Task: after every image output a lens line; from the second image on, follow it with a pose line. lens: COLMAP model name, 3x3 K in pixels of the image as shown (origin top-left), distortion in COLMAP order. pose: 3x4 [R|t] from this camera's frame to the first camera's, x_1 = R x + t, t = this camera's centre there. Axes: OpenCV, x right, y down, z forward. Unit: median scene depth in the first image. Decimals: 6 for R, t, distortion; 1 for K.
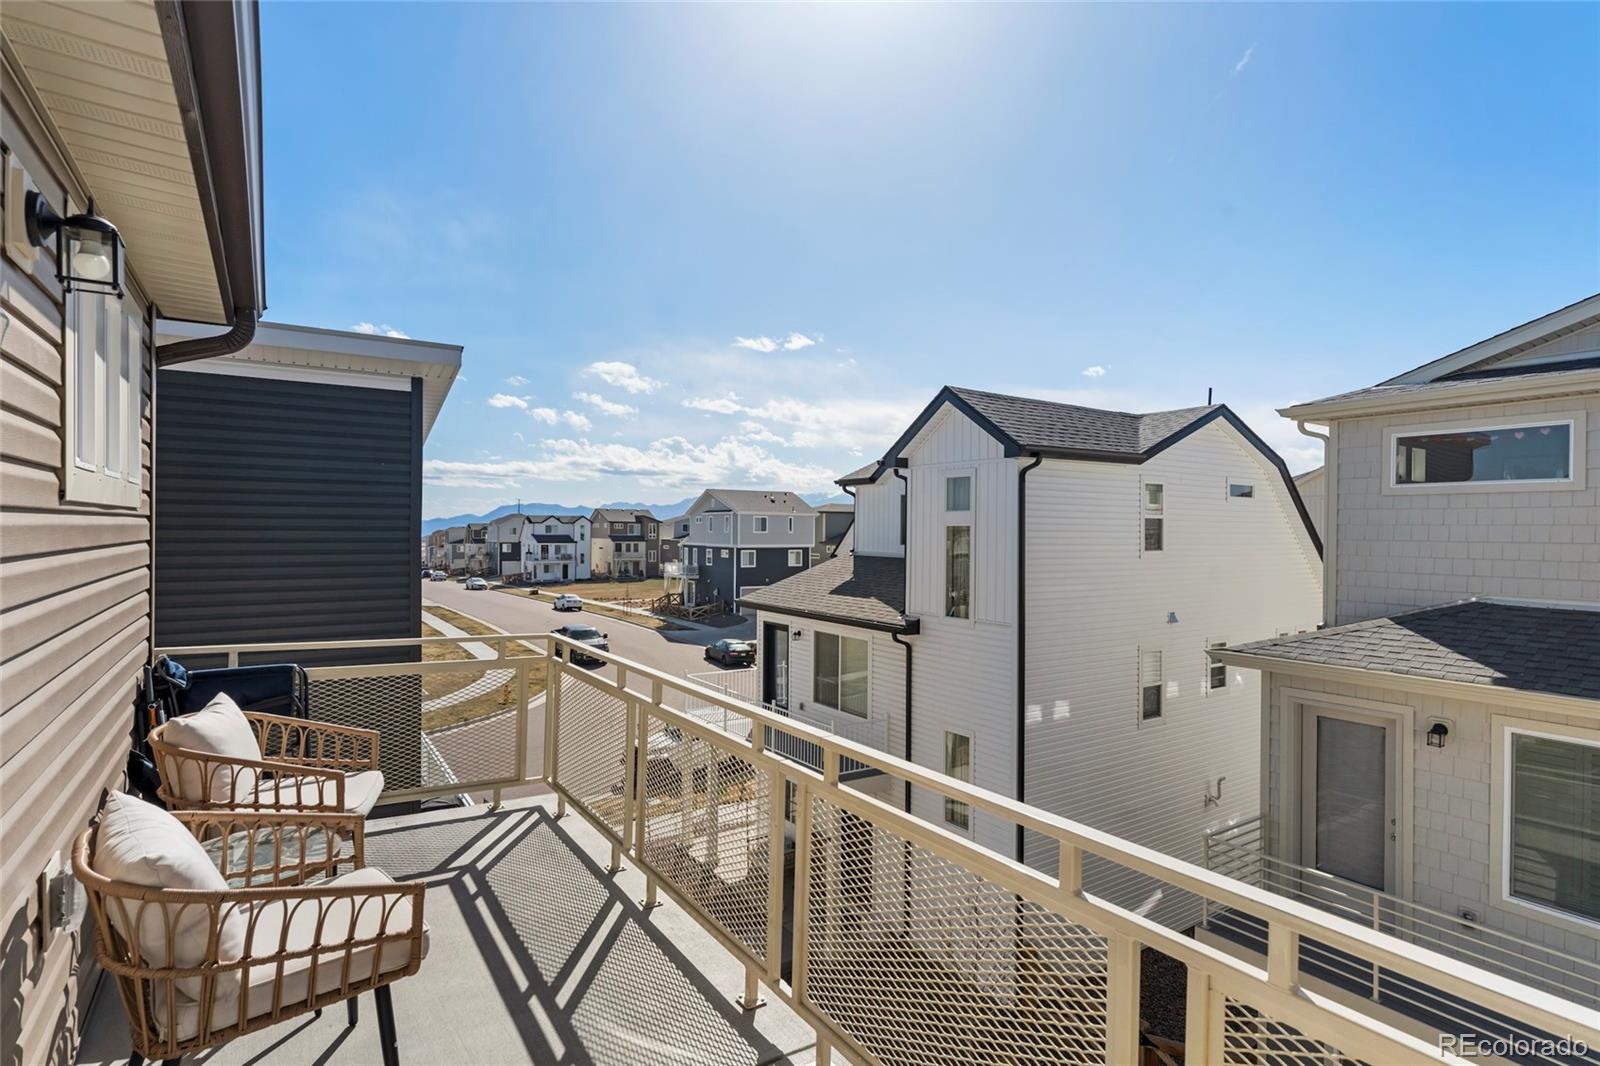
lens RADIAL K [[805.7, 0, 797.8], [0, 805.7, 532.7], [0, 0, 1]] dist [0.001571, 0.000417]
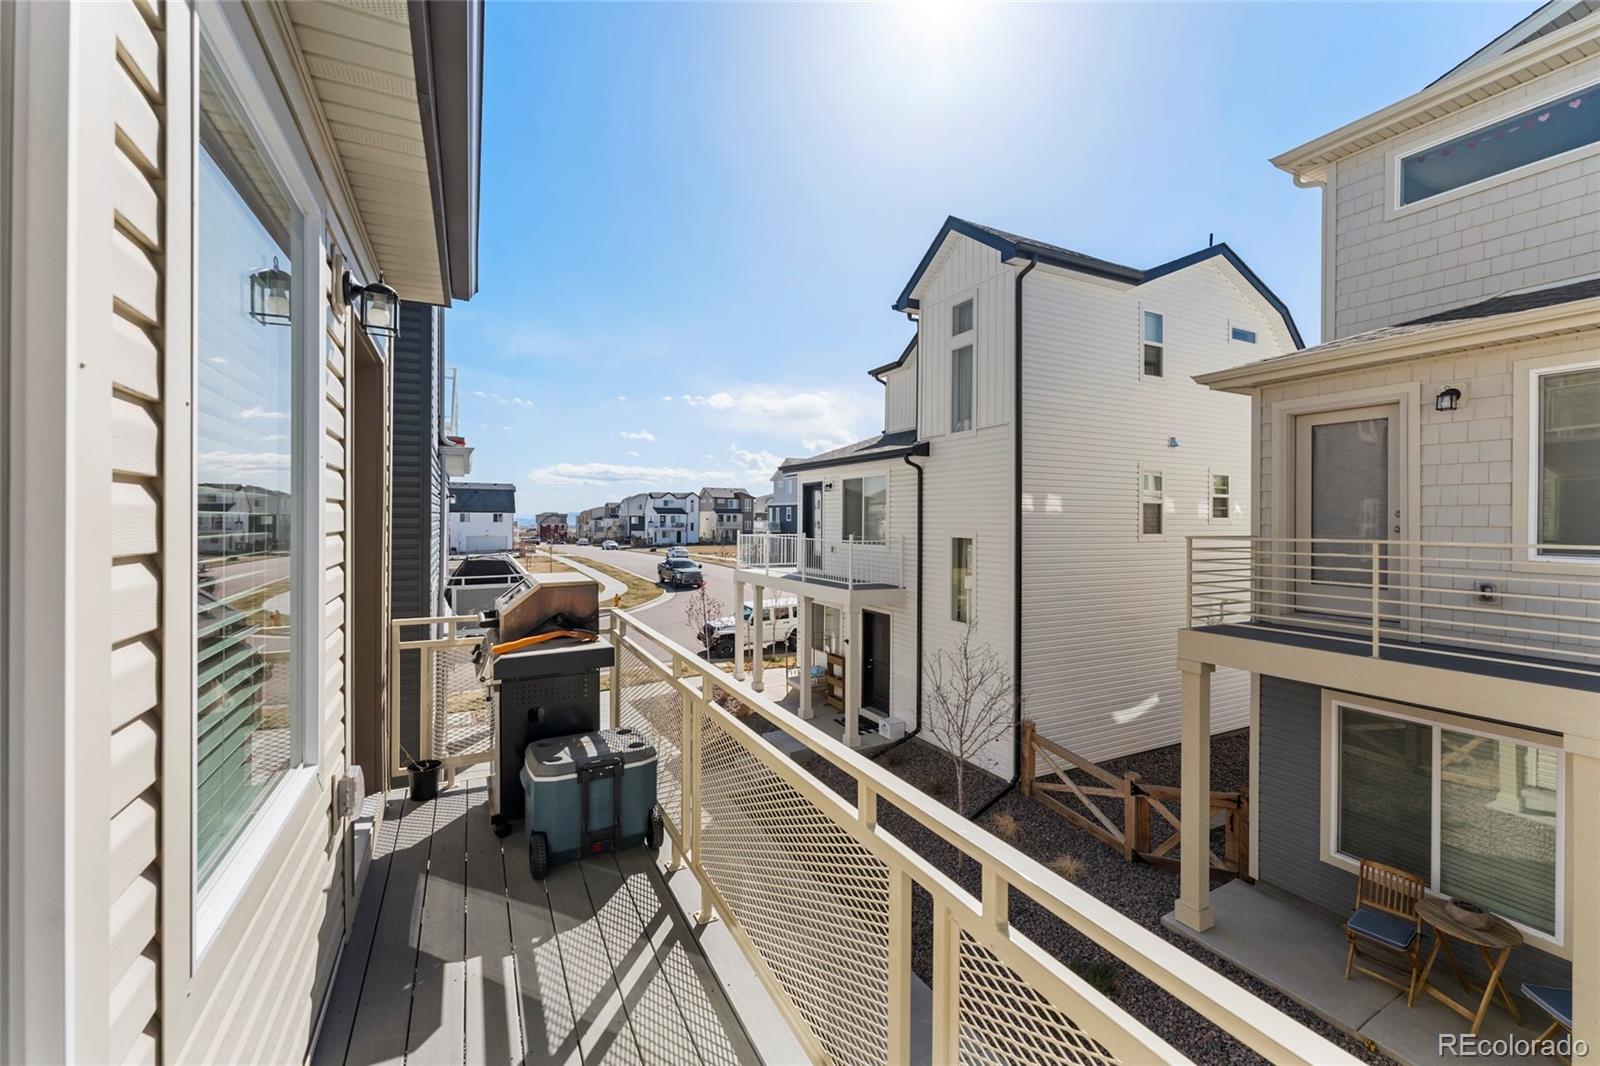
lens RADIAL K [[653.1, 0, 801.4], [0, 653.1, 523.4], [0, 0, 1]] dist [0.002253, -0.000312]
pose [[0.994071, -0.001421, -0.108727, 0.071069], [0.000998, 0.999992, -0.003949, 0.211277], [0.108732, 0.003817, 0.994064, 0.090460]]
